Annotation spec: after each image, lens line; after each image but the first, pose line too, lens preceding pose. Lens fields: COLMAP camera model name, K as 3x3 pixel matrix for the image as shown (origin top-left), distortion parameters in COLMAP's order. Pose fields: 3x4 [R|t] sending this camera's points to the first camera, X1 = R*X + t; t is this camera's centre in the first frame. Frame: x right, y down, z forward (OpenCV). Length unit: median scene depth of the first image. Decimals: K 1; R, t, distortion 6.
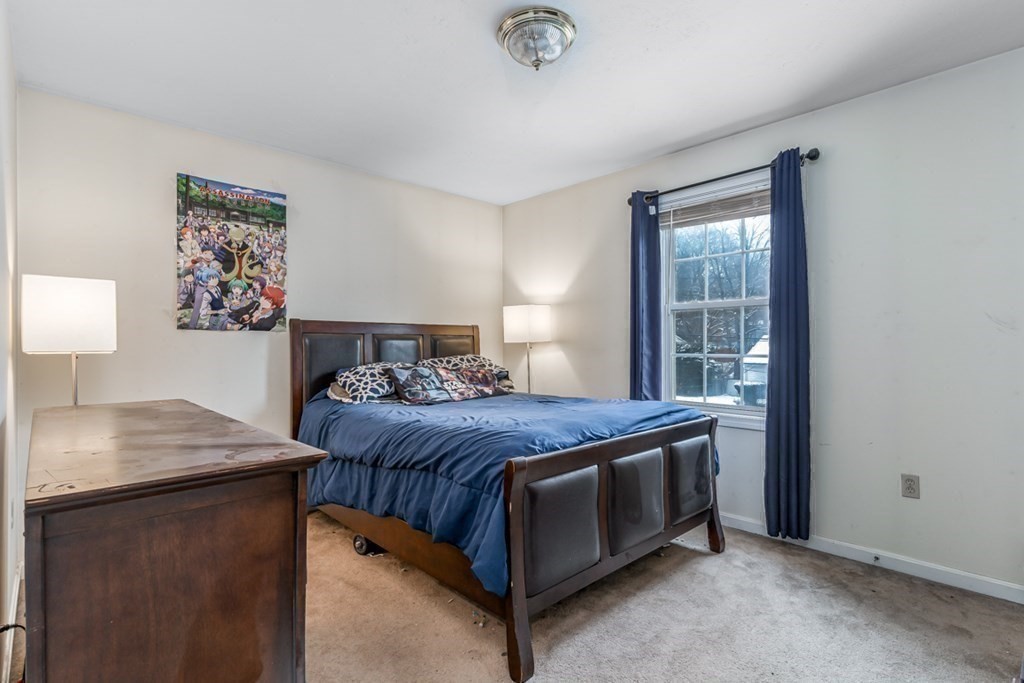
lens RADIAL K [[506.9, 0, 507.6], [0, 506.9, 337.0], [0, 0, 1]] dist [-0.000279, 0.000278]
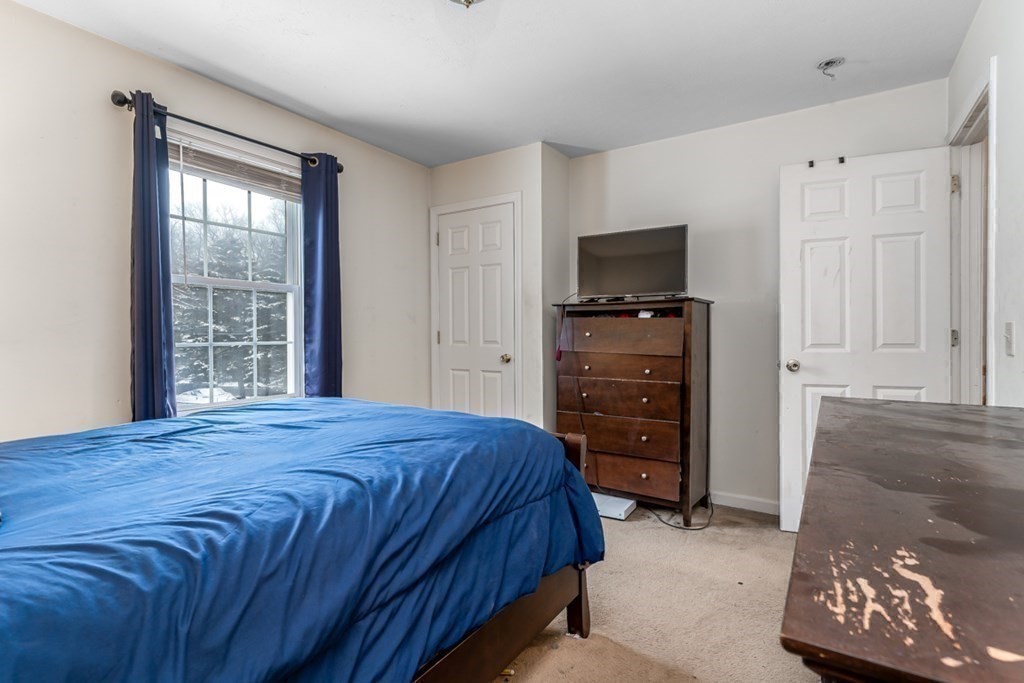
lens RADIAL K [[493.0, 0, 516.0], [0, 493.0, 328.0], [0, 0, 1]] dist [0.001544, 0.000602]
pose [[-0.250009, 0.007996, 0.968210, -0.510141], [-0.012907, 0.999850, -0.011590, 0.018231], [-0.968157, -0.015394, -0.249868, 0.734469]]
